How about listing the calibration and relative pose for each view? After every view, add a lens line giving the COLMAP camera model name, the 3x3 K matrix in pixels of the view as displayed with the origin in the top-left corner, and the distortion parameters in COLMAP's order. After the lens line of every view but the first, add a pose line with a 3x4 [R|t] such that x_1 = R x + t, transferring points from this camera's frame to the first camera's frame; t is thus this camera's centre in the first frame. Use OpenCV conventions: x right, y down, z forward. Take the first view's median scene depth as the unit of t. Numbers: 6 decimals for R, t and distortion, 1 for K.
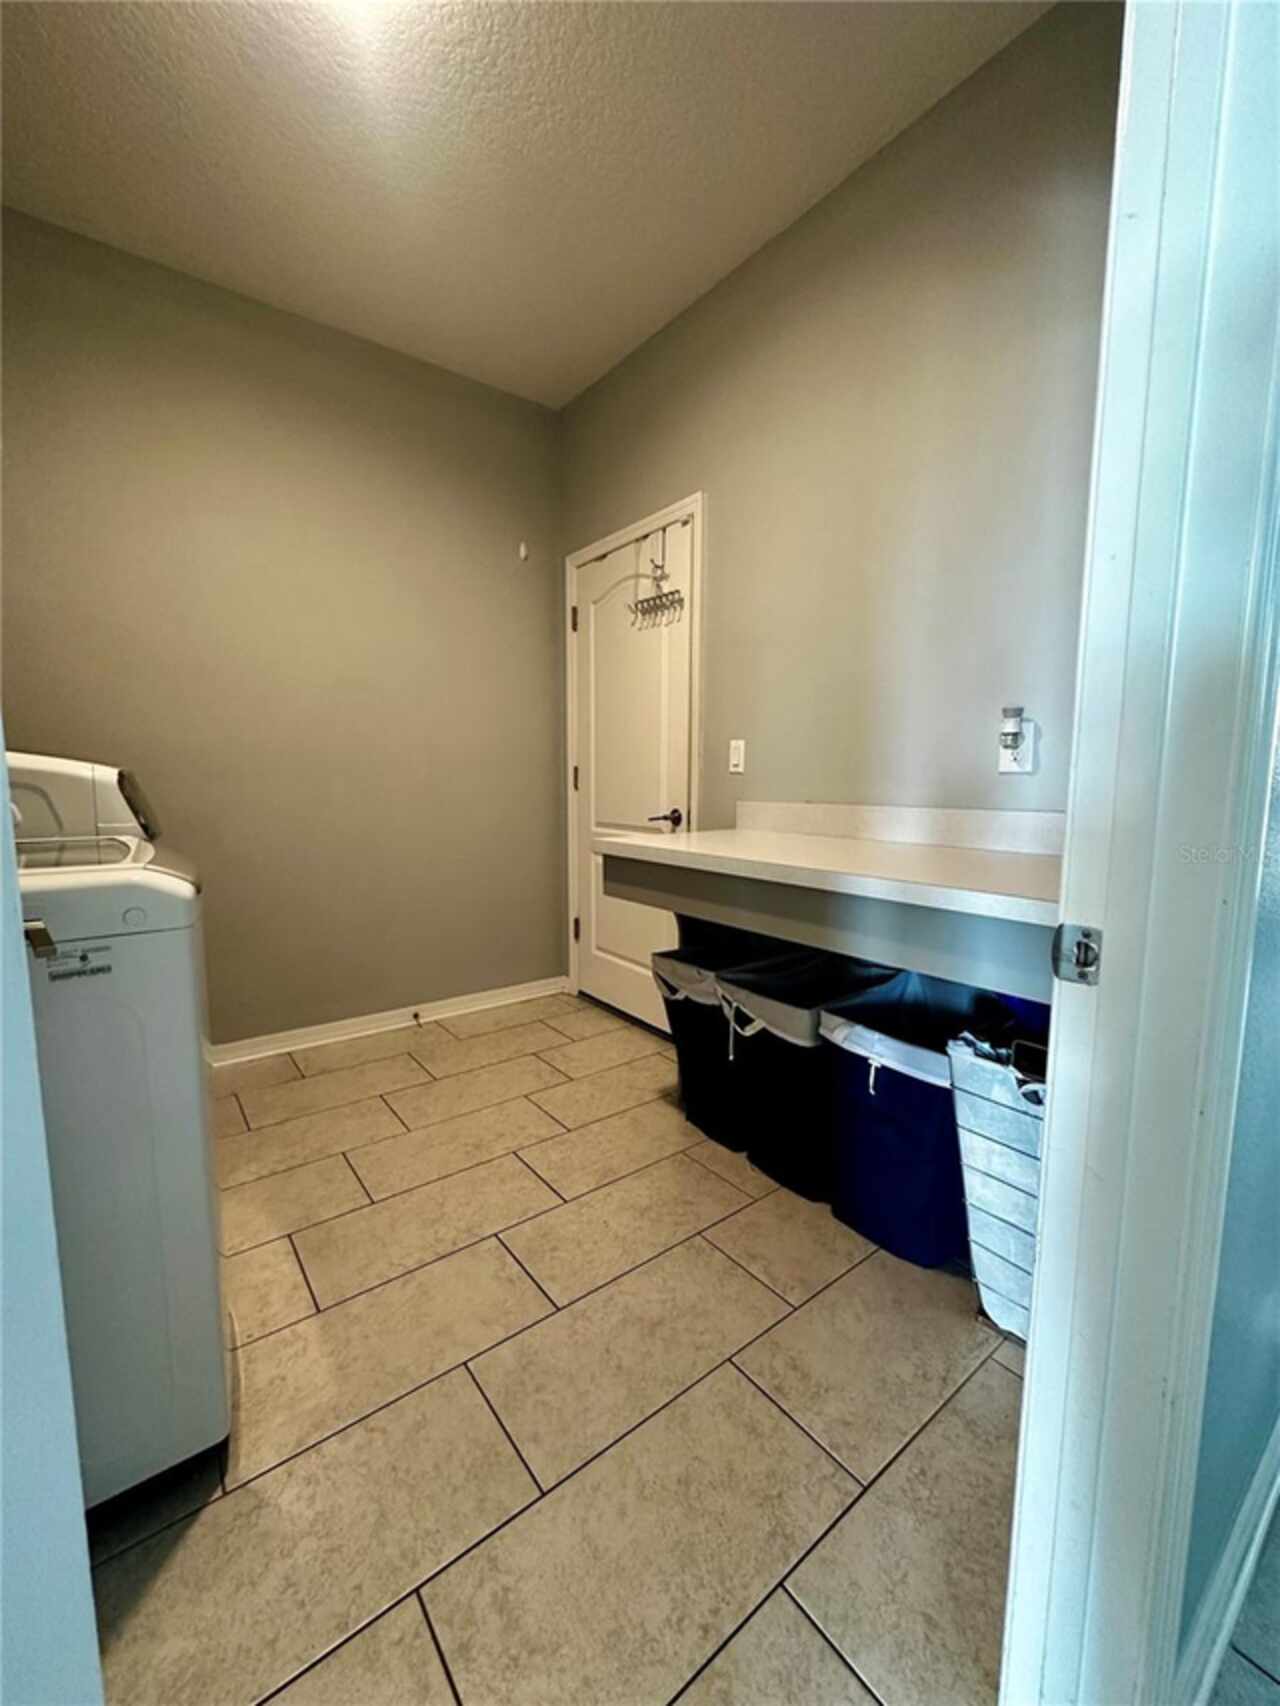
lens RADIAL K [[680.6, 0, 639.1], [0, 680.6, 856.1], [0, 0, 1]] dist [-0.006319, 0.001377]
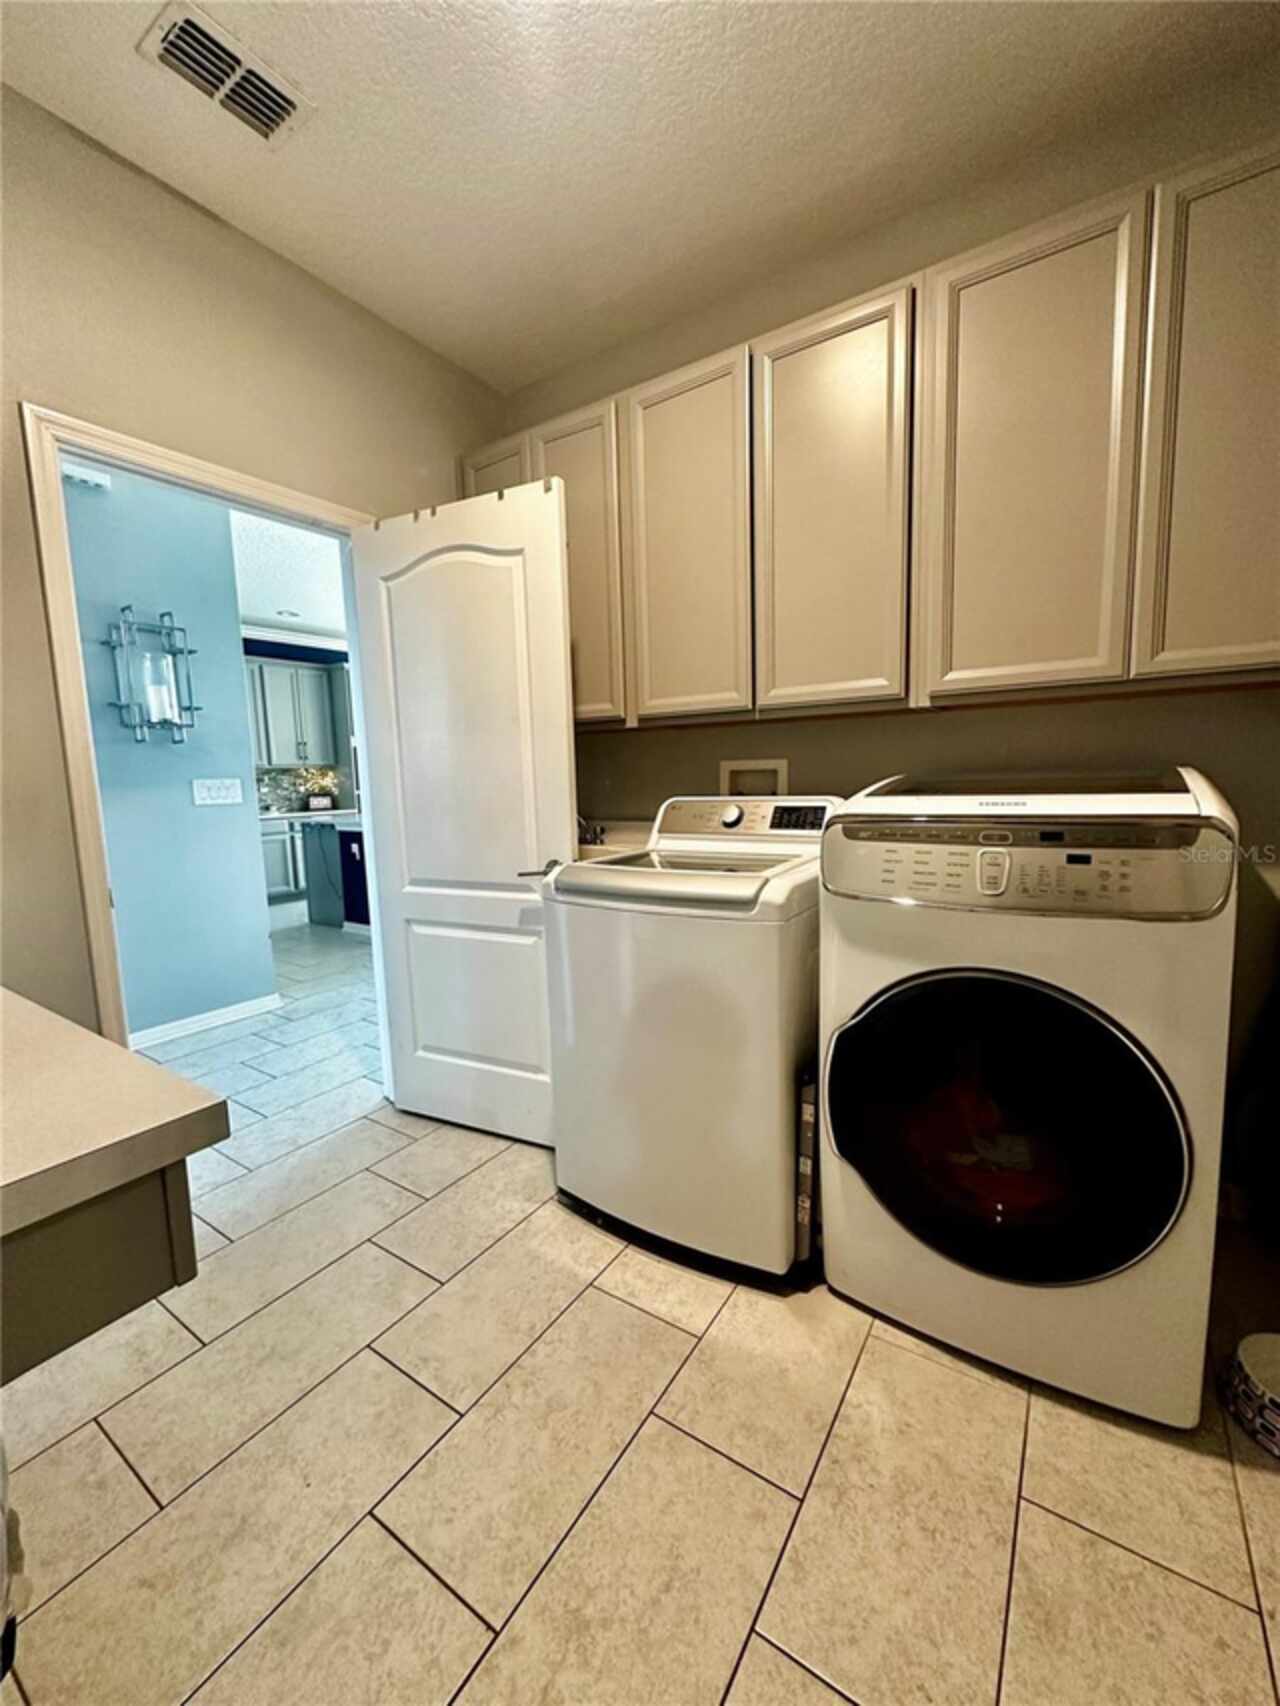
lens RADIAL K [[680.6, 0, 639.1], [0, 680.6, 856.1], [0, 0, 1]] dist [-0.006319, 0.001377]
pose [[-0.948491, 0.063284, -0.310418, -0.221533], [-0.009412, 0.973784, 0.227281, -0.275241], [0.316663, 0.218496, -0.923030, 1.791548]]
